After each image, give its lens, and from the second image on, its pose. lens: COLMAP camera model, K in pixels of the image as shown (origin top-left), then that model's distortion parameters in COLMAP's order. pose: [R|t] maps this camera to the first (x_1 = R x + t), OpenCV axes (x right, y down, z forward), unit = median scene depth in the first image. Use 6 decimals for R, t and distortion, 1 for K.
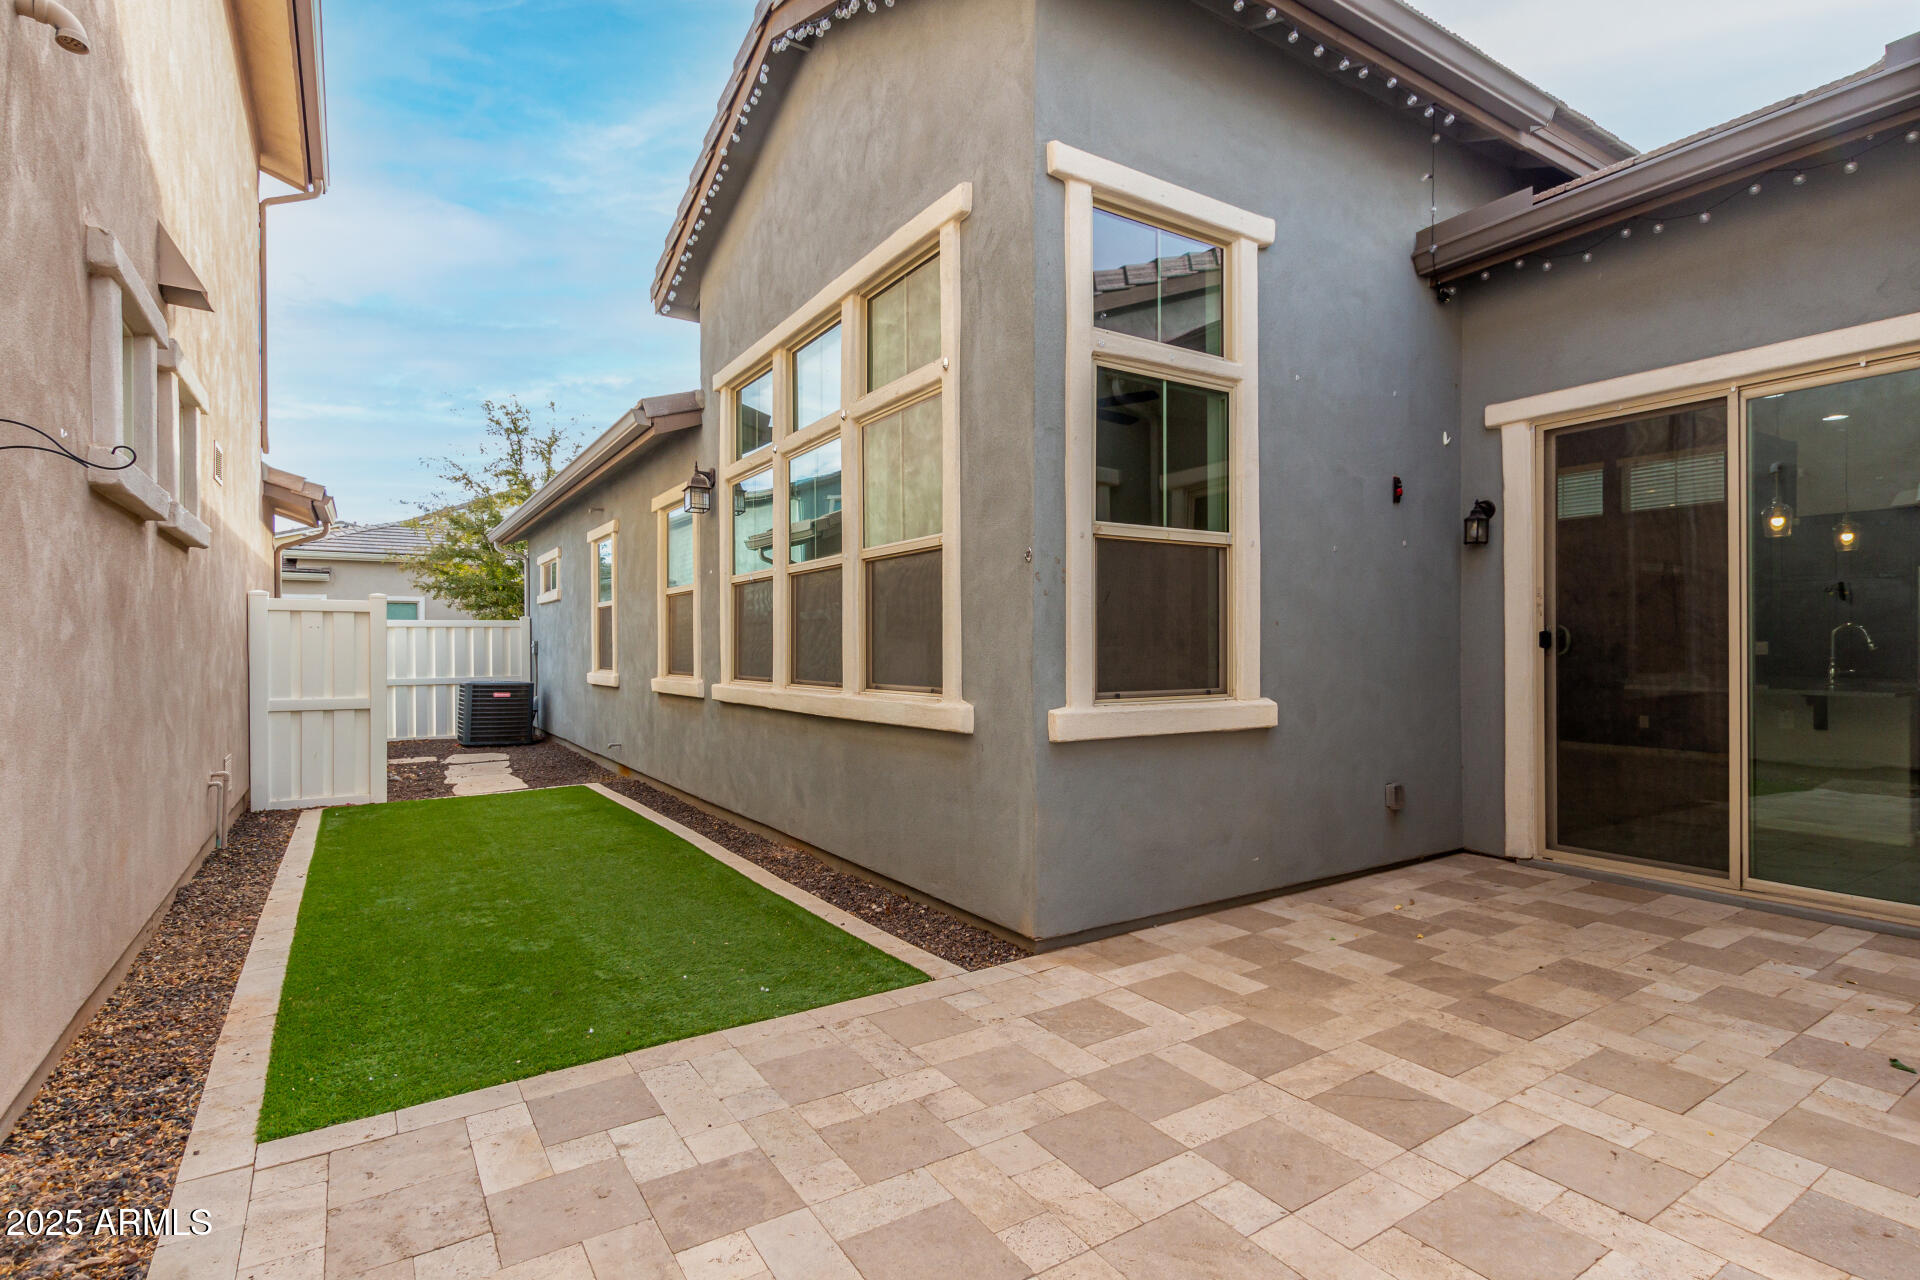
lens RADIAL K [[927.4, 0, 950.8], [0, 927.4, 653.4], [0, 0, 1]] dist [0.021613, -0.009040]
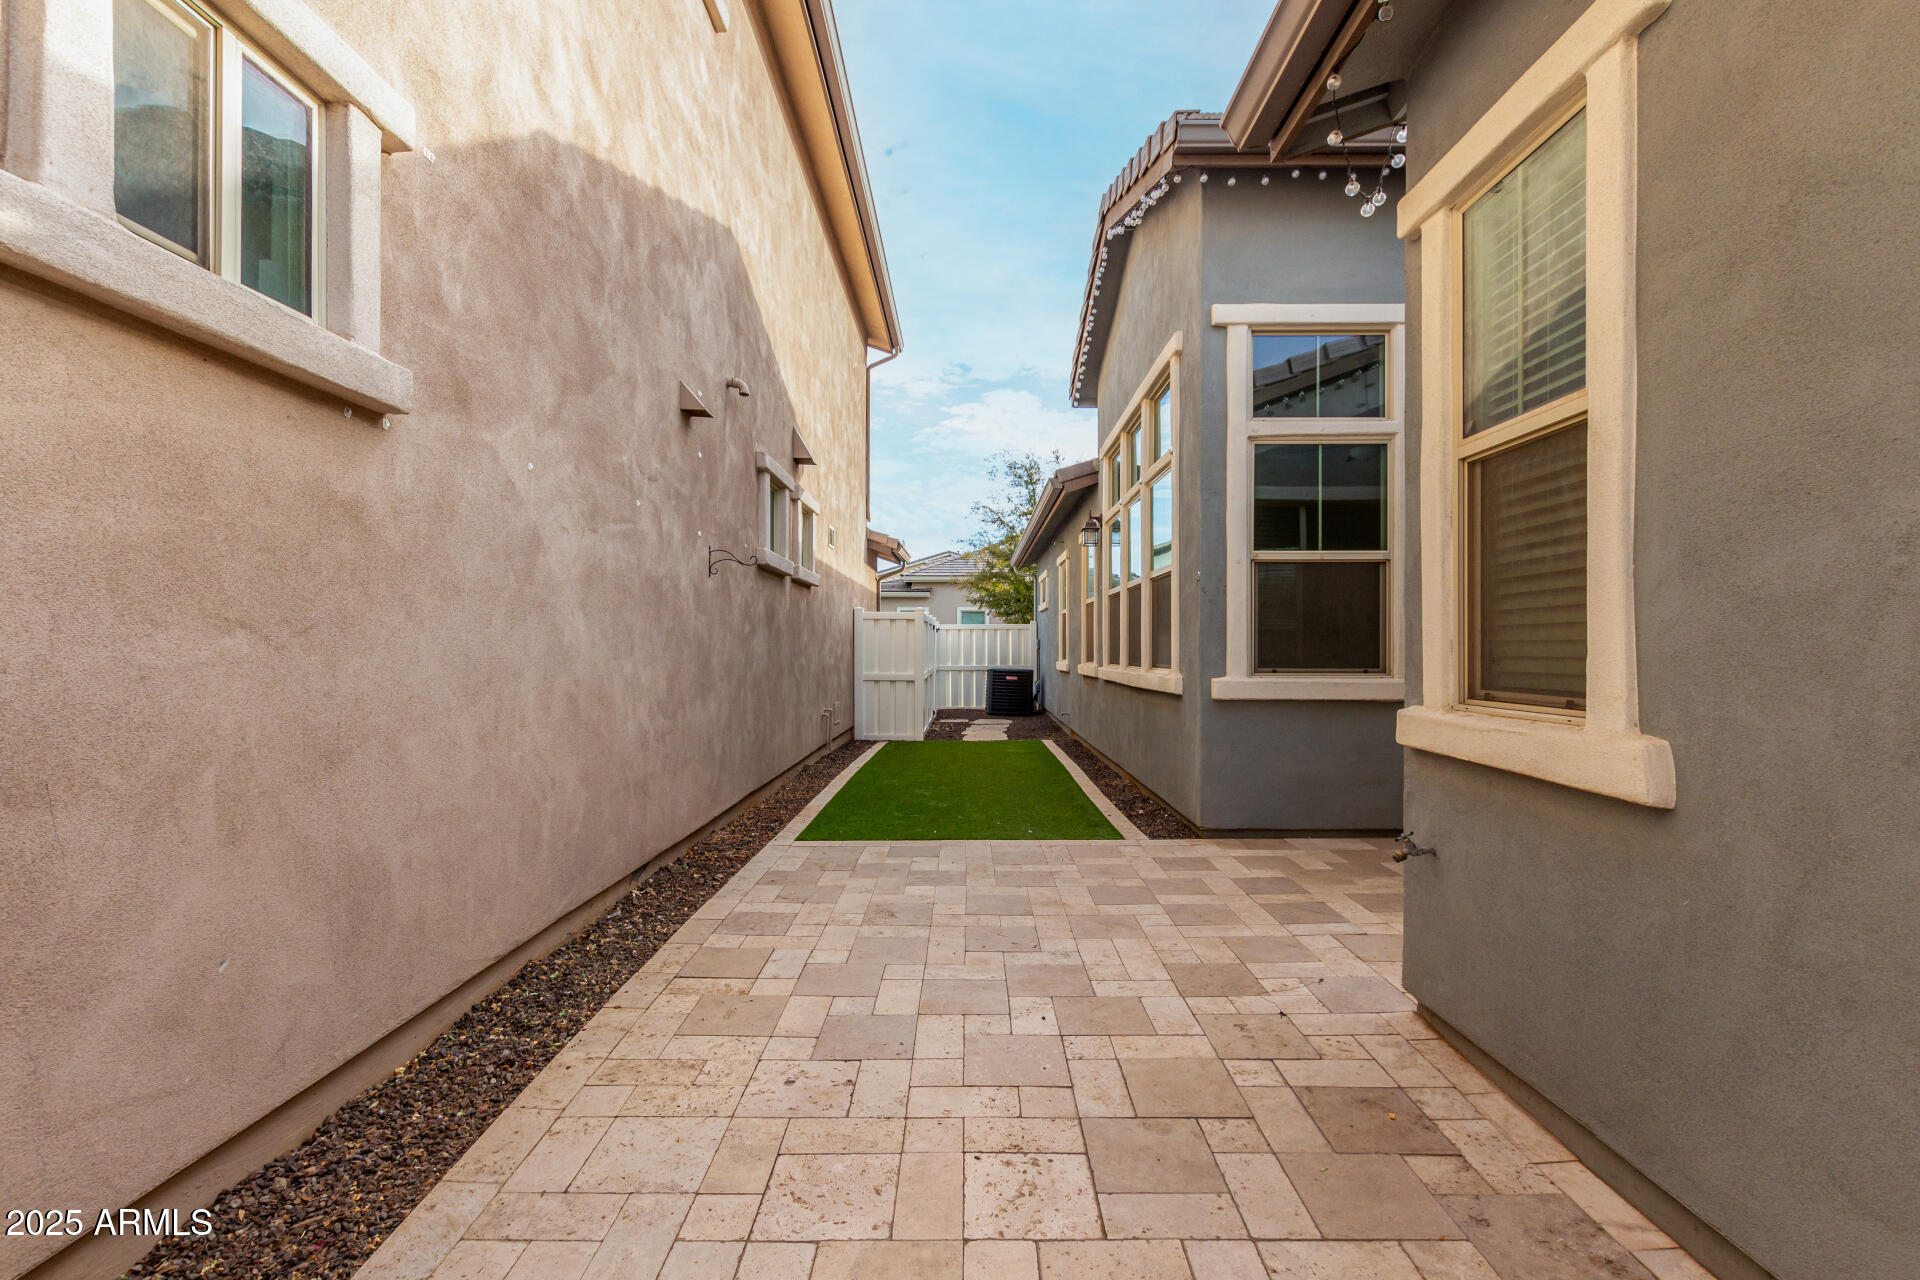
lens RADIAL K [[885.8, 0, 970.4], [0, 885.8, 659.2], [0, 0, 1]] dist [0.003580, -0.000370]
pose [[0.840439, 0.011325, -0.541788, 0.506484], [-0.008462, 0.999934, 0.007776, 0.020268], [0.541840, -0.001950, 0.840479, -0.389575]]
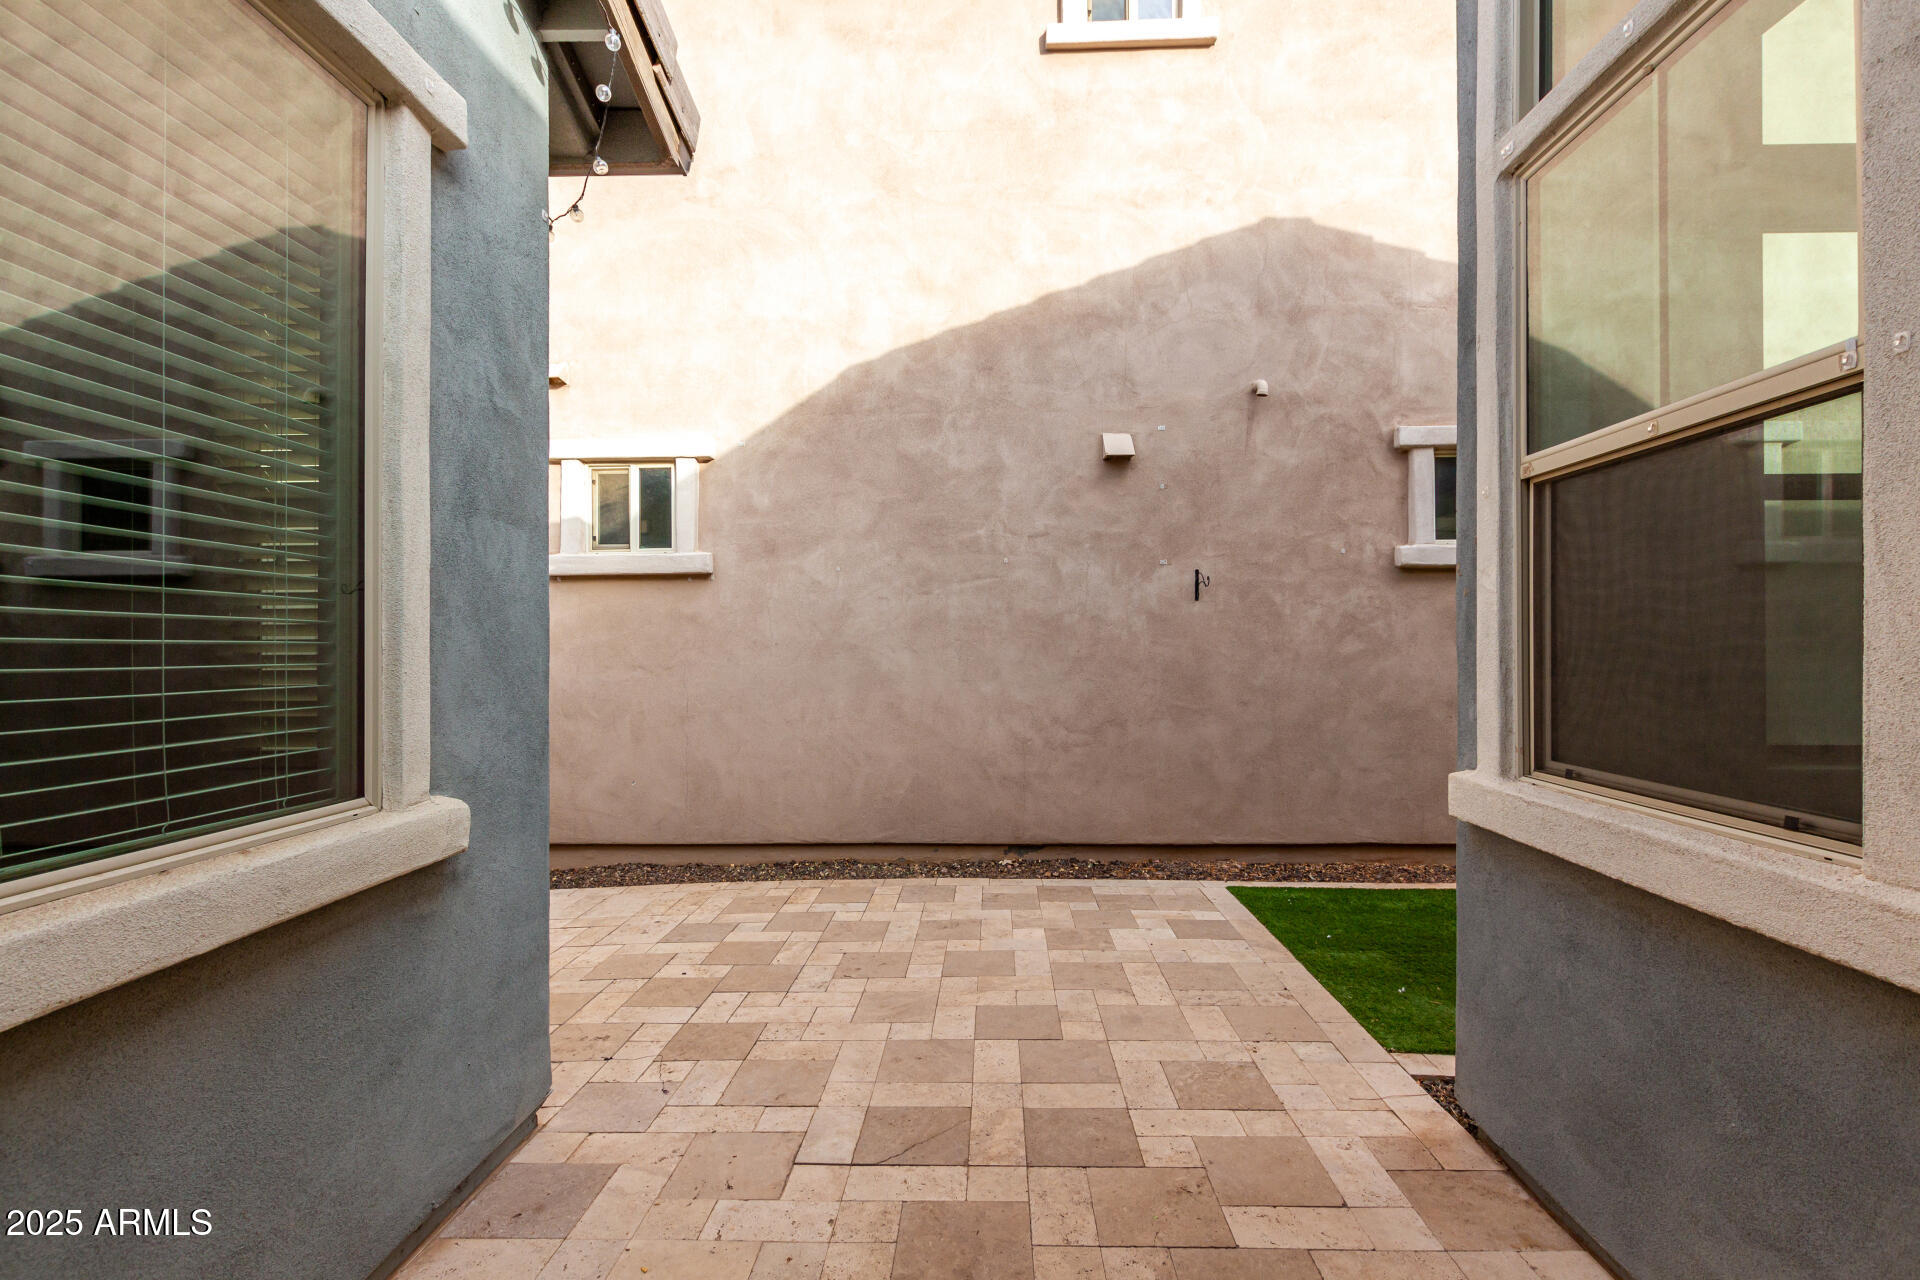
lens RADIAL K [[888.4, 0, 942.3], [0, 888.4, 649.3], [0, 0, 1]] dist [0.004120, -0.000642]
pose [[-0.589156, 0.005747, -0.807999, 0.750607], [0.006387, 0.999977, 0.002456, -0.019229], [0.807994, -0.003714, -0.589179, 0.980791]]
